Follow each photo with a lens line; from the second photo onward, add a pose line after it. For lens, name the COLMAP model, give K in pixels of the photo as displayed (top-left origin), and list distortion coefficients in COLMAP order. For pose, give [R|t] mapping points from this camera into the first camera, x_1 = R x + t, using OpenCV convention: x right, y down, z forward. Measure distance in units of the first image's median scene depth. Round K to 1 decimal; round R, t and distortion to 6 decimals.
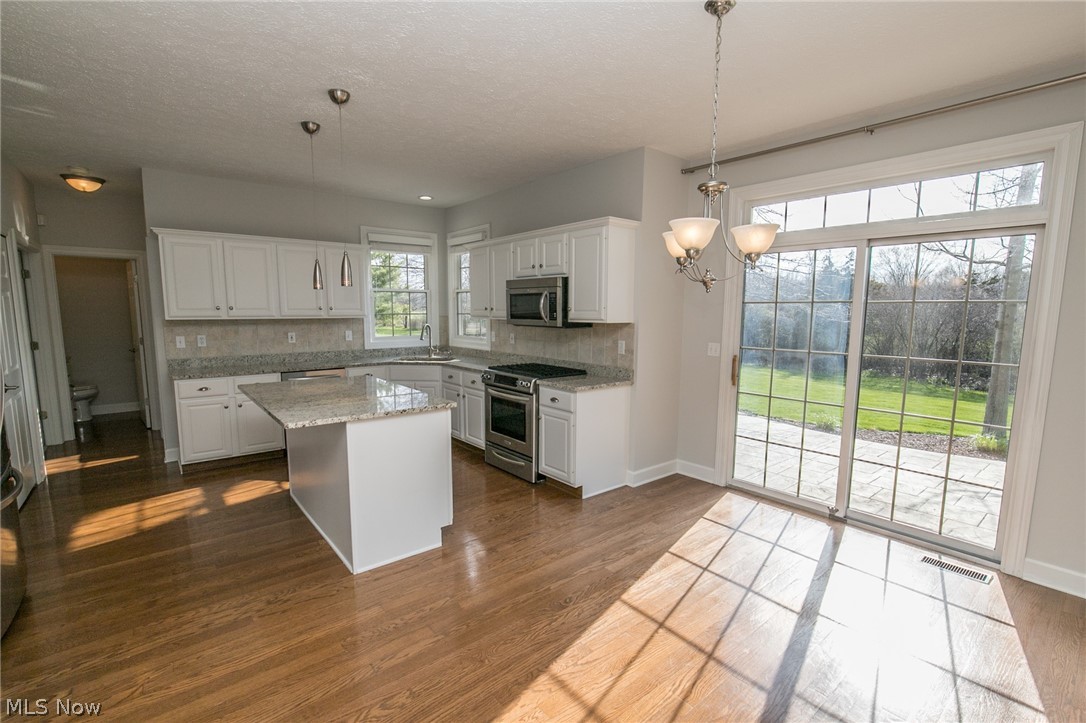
lens RADIAL K [[498.0, 0, 549.1], [0, 498.0, 372.2], [0, 0, 1]] dist [-0.011464, 0.000251]
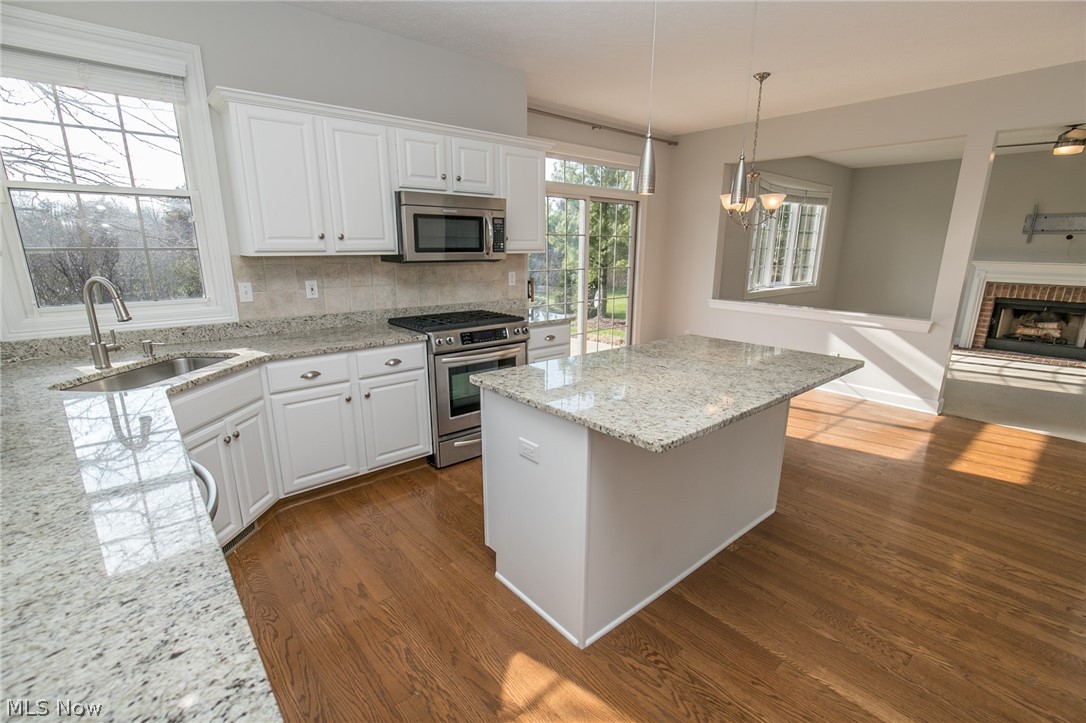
lens RADIAL K [[494.4, 0, 545.1], [0, 494.4, 374.4], [0, 0, 1]] dist [-0.015549, 0.004032]
pose [[-0.020801, -0.257656, 0.966013, -0.832058], [0.121096, 0.958459, 0.258249, -0.110702], [-0.992423, 0.122352, 0.011265, 0.928474]]
